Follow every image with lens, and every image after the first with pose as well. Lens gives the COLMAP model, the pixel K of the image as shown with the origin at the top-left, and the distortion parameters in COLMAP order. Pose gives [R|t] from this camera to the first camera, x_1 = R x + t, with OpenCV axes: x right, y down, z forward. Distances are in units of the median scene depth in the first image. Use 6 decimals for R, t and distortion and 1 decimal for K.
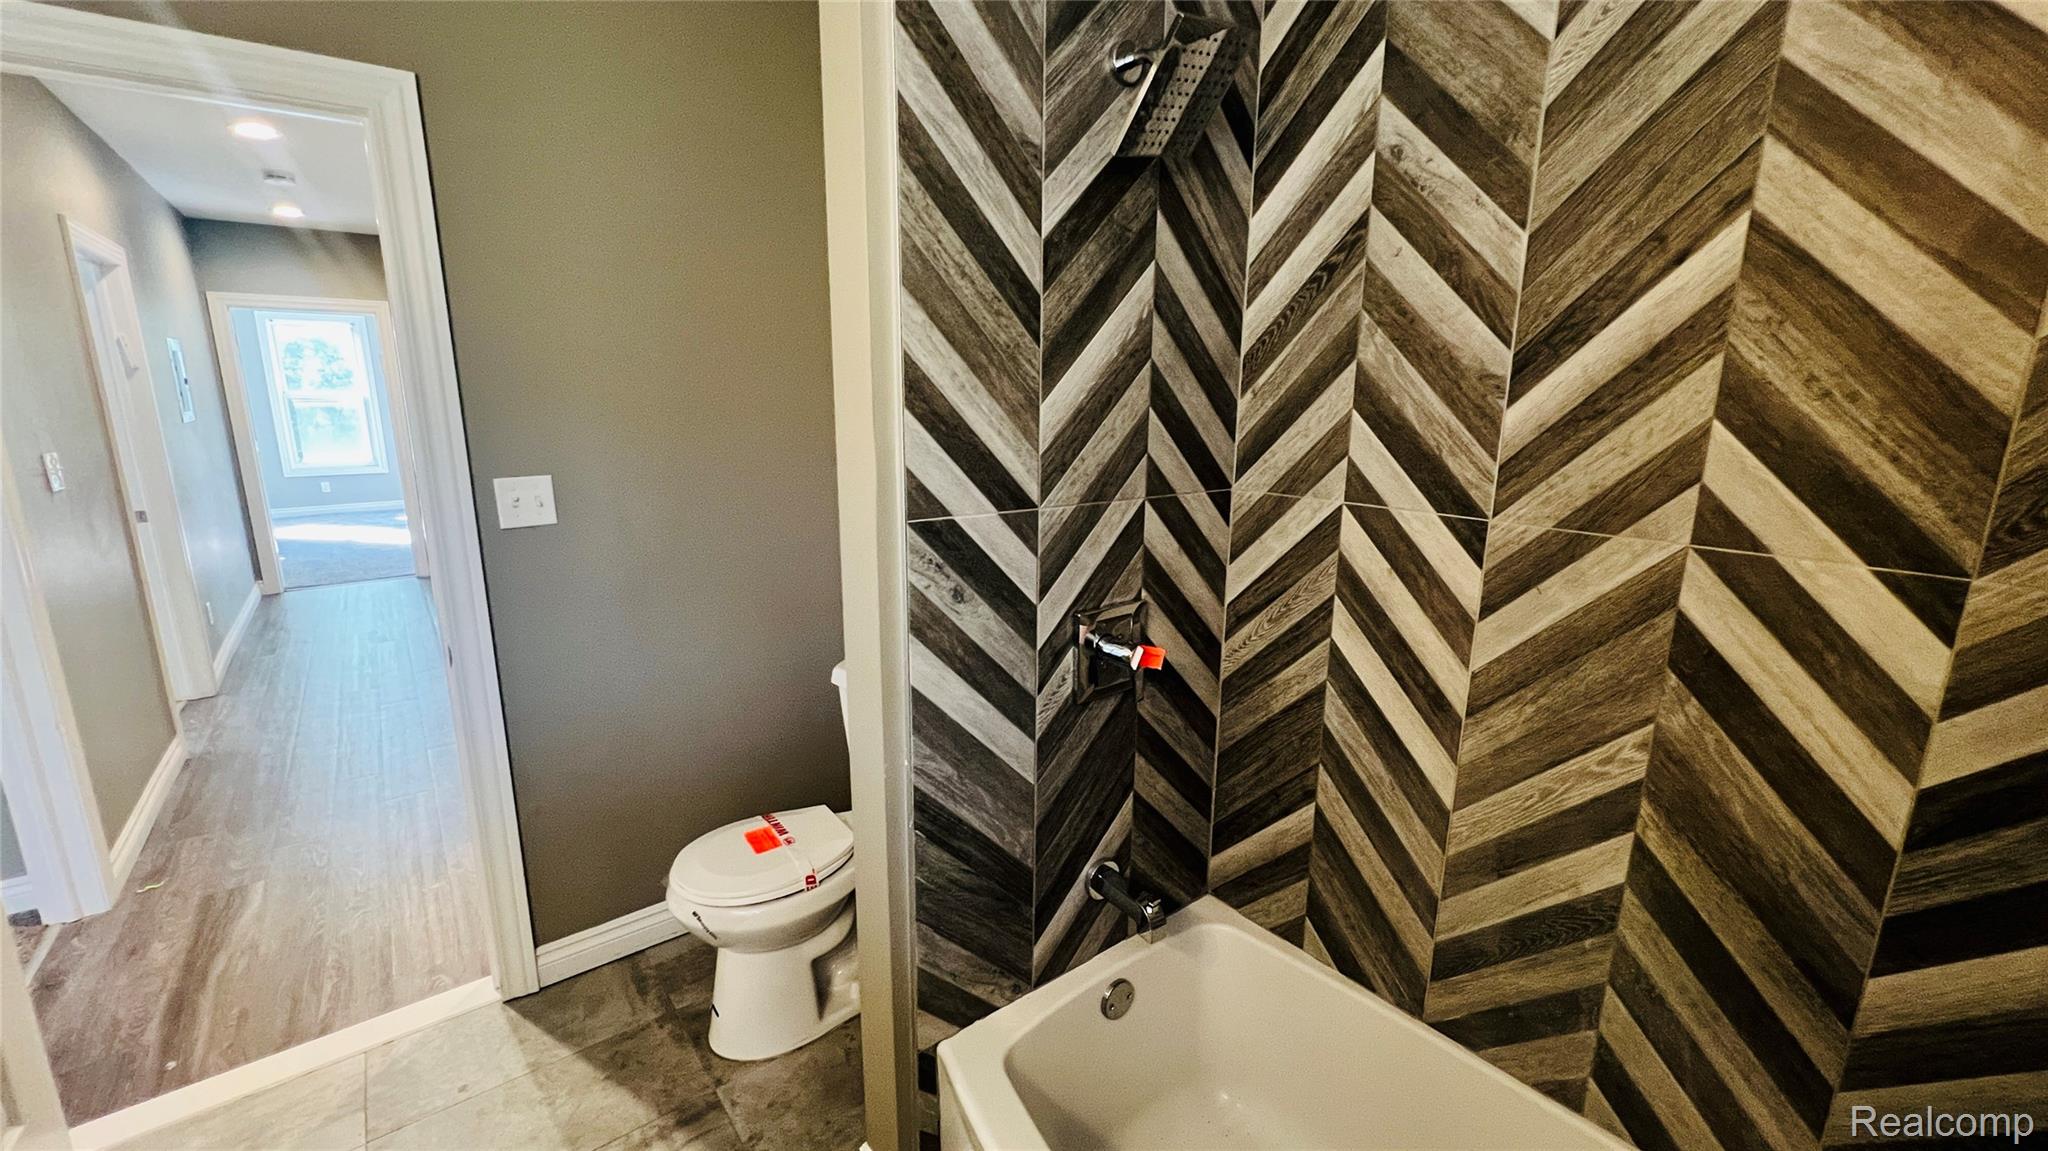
lens RADIAL K [[820.5, 0, 1022.5], [0, 820.5, 571.8], [0, 0, 1]] dist [-0.004449, 0.000907]
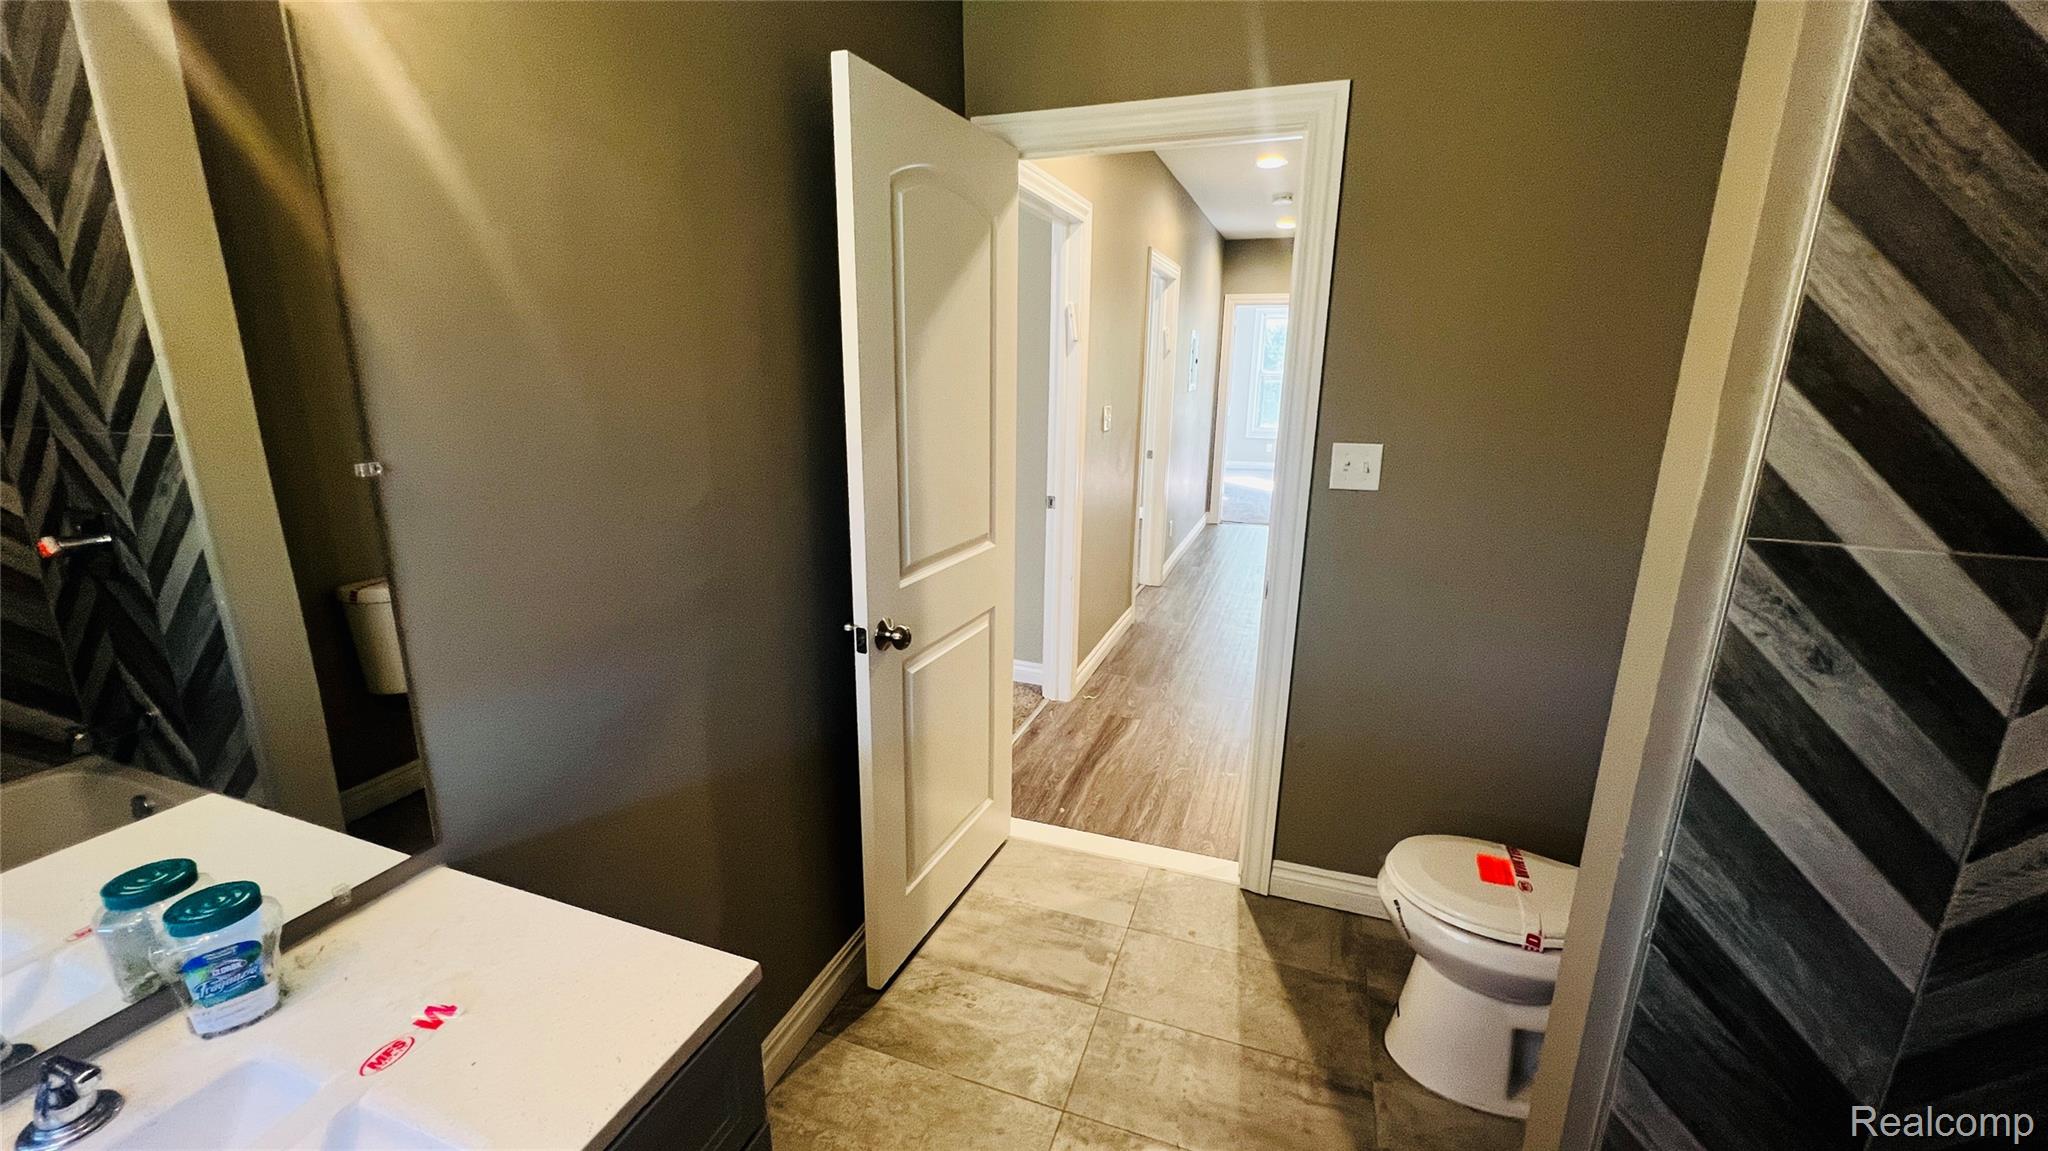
lens RADIAL K [[820.5, 0, 1022.5], [0, 820.5, 571.8], [0, 0, 1]] dist [-0.004449, 0.000907]
pose [[0.531532, 0.208350, -0.821014, 0.083577], [-0.192488, 0.973628, 0.122461, 0.001676], [0.824877, 0.092943, 0.557619, 0.057779]]
